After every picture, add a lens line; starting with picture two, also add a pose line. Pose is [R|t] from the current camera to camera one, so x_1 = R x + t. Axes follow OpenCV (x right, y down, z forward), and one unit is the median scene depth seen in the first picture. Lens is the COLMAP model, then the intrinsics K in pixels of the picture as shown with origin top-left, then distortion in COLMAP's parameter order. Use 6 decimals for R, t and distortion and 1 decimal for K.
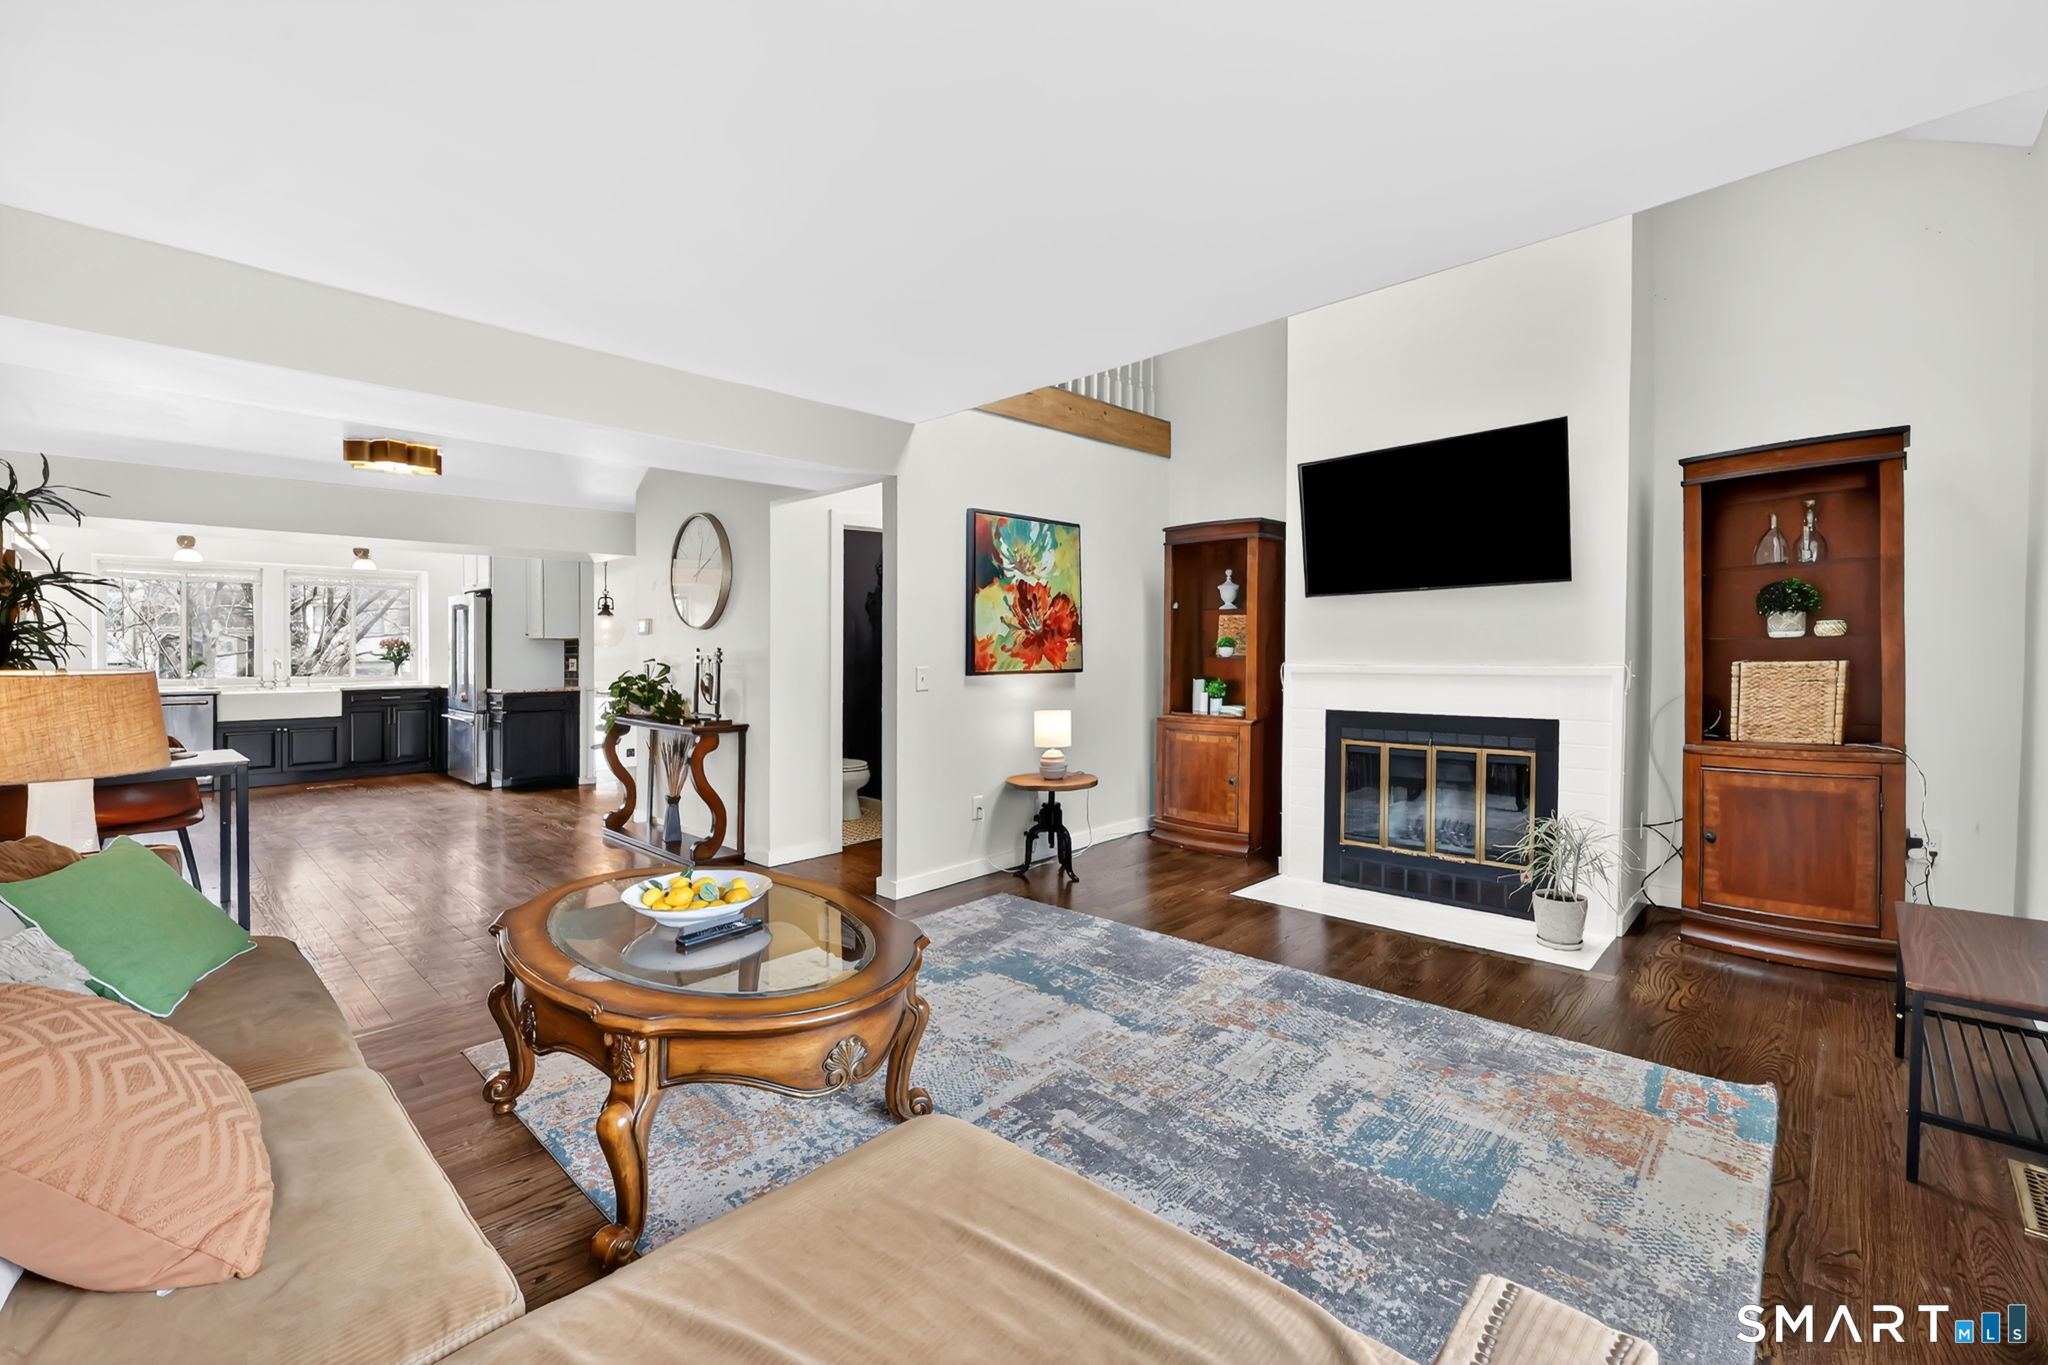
lens RADIAL K [[858.0, 0, 1001.9], [0, 858.0, 656.6], [0, 0, 1]] dist [0.018266, 0.000082]
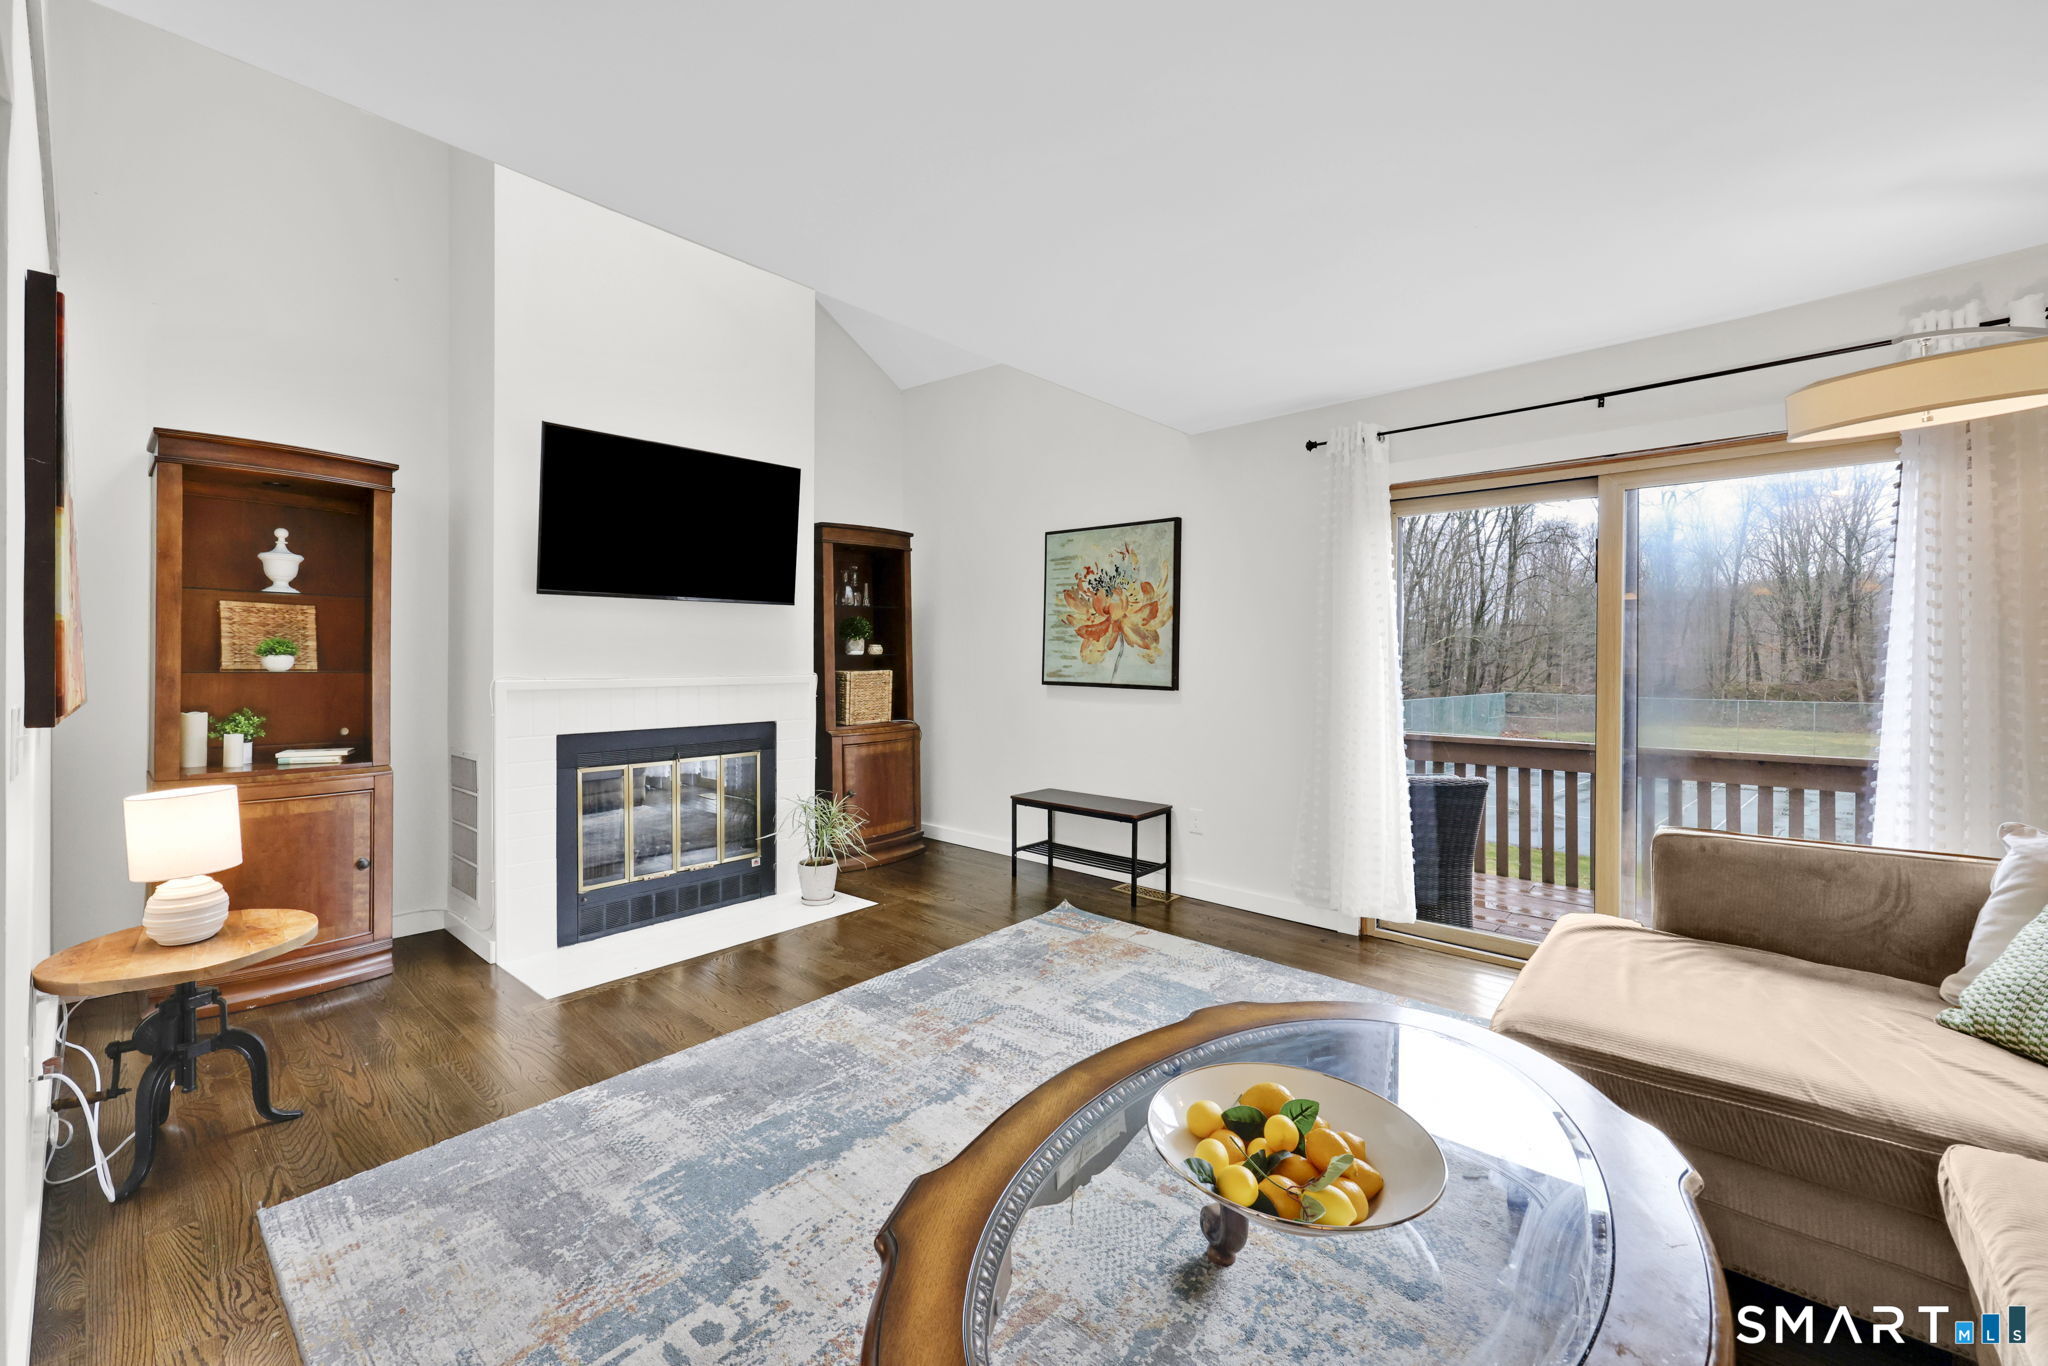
lens RADIAL K [[818.7, 0, 1025.6], [0, 818.7, 668.1], [0, 0, 1]] dist [-0.002116, -0.000026]
pose [[-0.063431, -0.003380, 0.997981, -0.600422], [0.005205, 0.999980, 0.003718, -0.002319], [-0.997973, 0.005430, -0.063412, 0.869092]]
